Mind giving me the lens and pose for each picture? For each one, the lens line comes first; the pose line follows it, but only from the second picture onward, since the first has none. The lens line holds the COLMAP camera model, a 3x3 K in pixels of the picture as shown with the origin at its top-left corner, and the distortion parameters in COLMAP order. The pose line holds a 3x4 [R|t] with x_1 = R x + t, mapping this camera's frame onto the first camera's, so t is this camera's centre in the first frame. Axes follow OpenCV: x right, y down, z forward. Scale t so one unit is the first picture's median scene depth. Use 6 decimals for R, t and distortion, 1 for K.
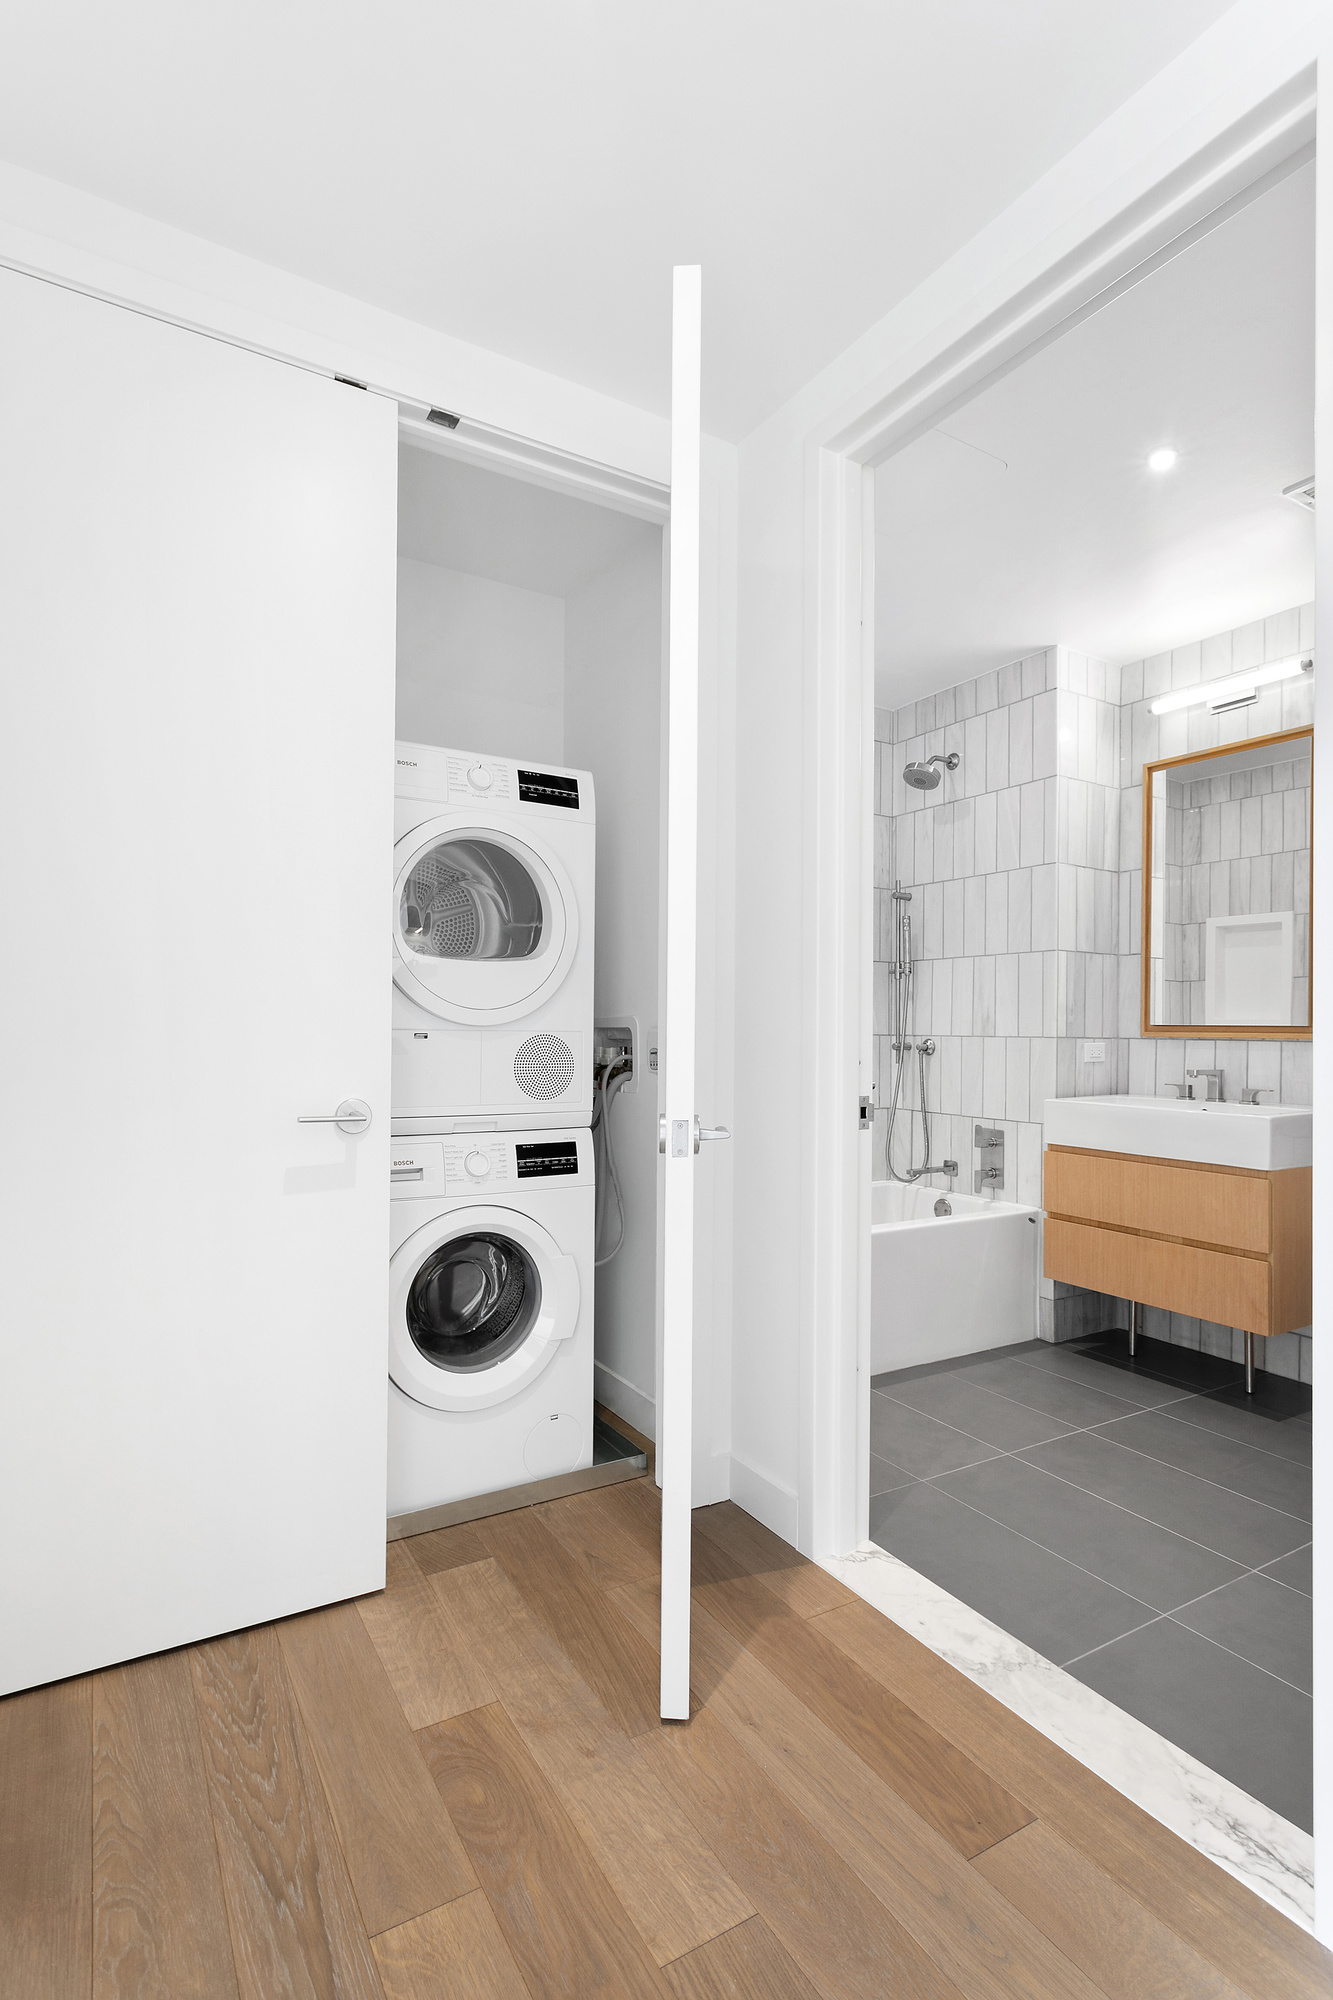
lens RADIAL K [[962.8, 0, 628.8], [0, 962.8, 1015.0], [0, 0, 1]] dist [-0.000323, 0.001891]
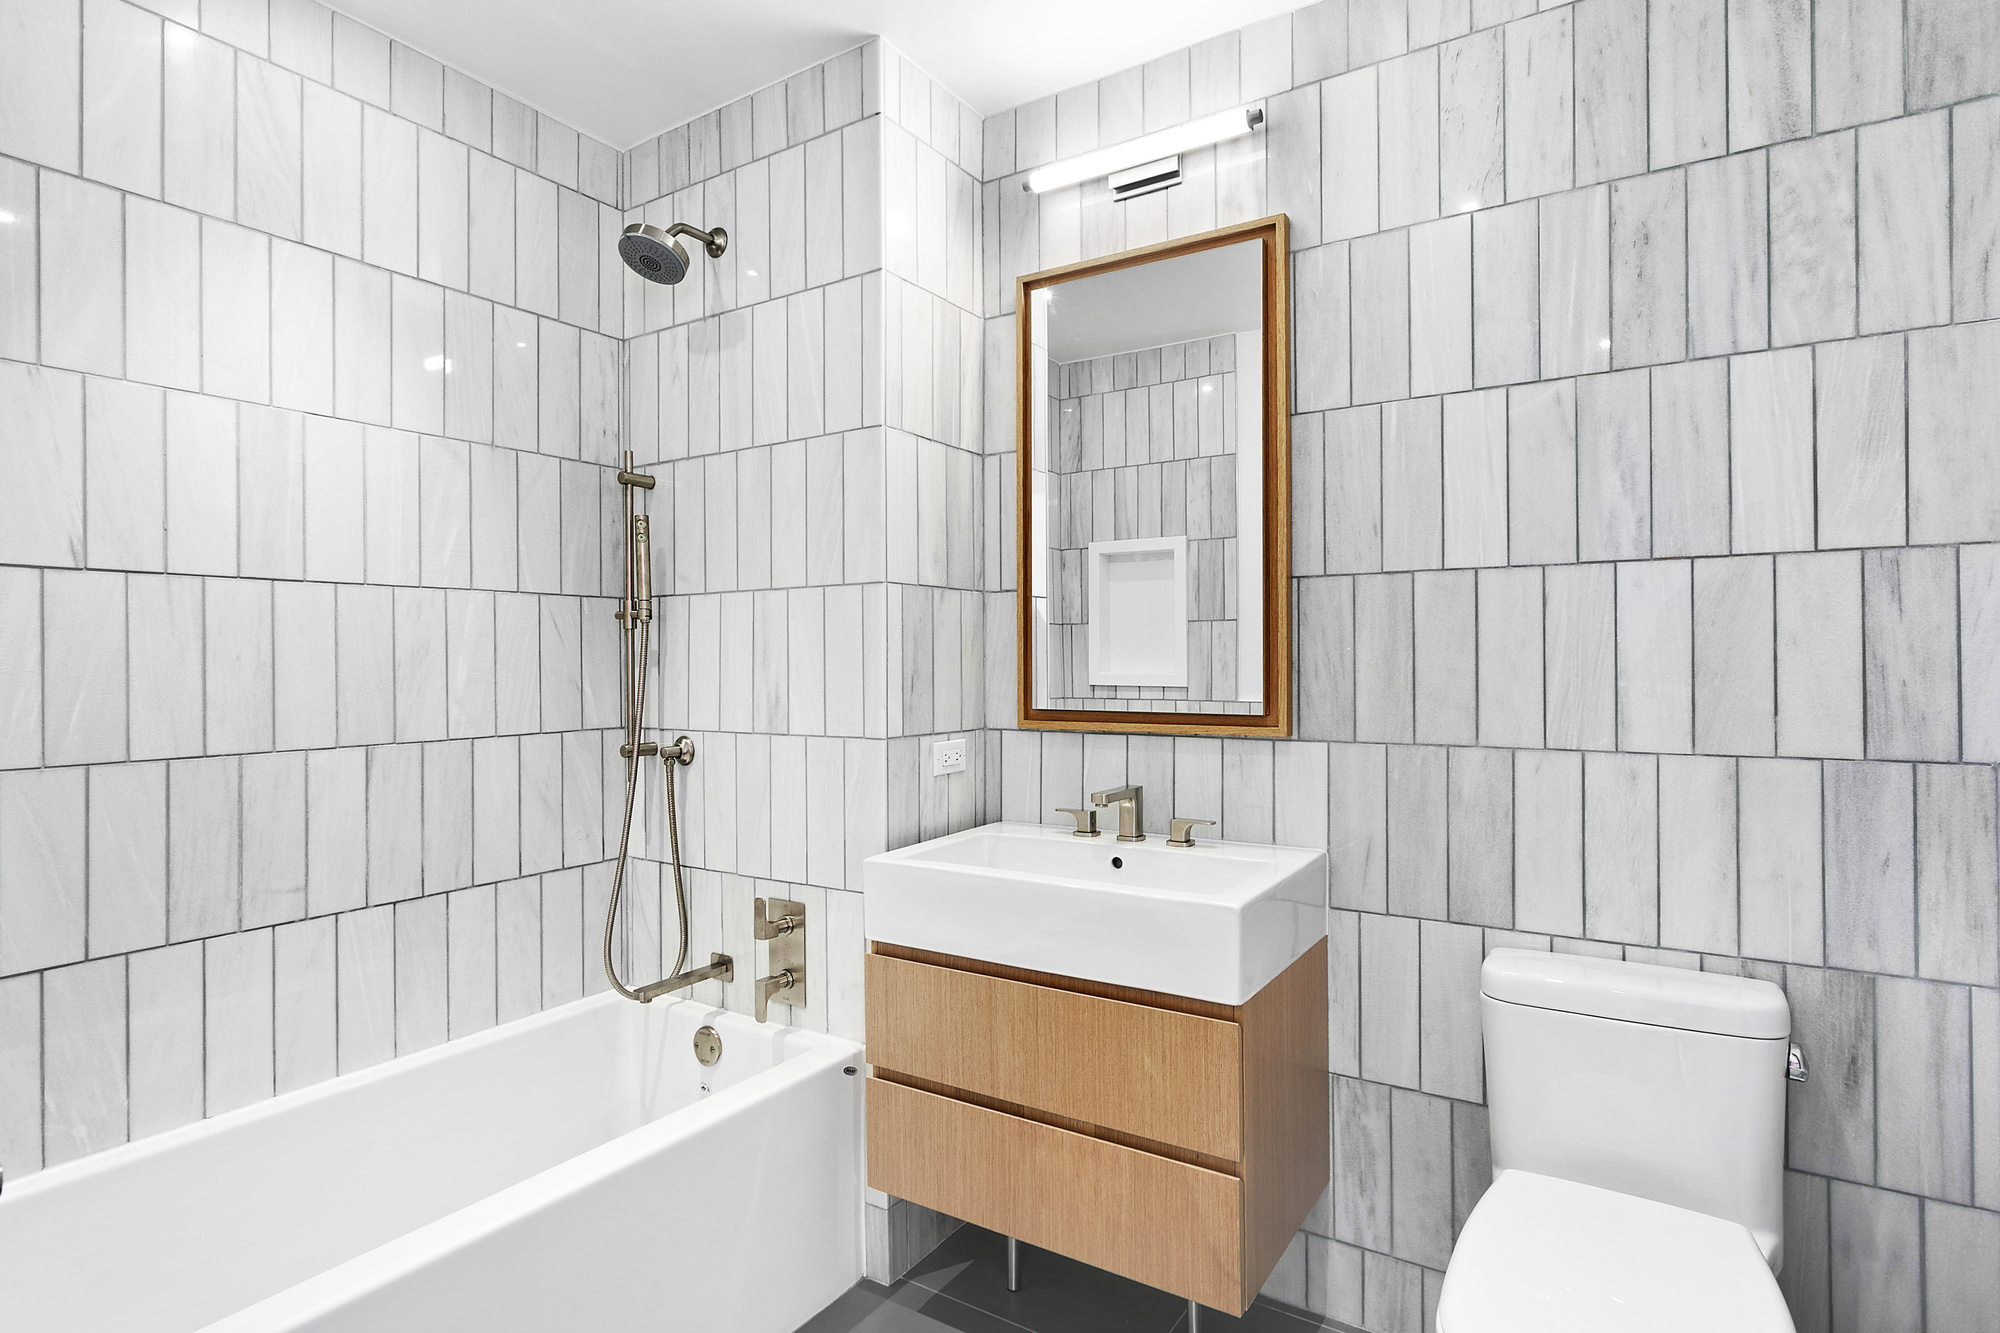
lens RADIAL K [[1034.8, 0, 998.7], [0, 1034.8, 657.6], [0, 0, 1]] dist [-0.001648, 0.000055]
pose [[0.888003, -0.017462, 0.459507, 0.218428], [0.011868, 0.999816, 0.015058, -0.030847], [-0.459685, -0.007918, 0.888047, 0.420838]]
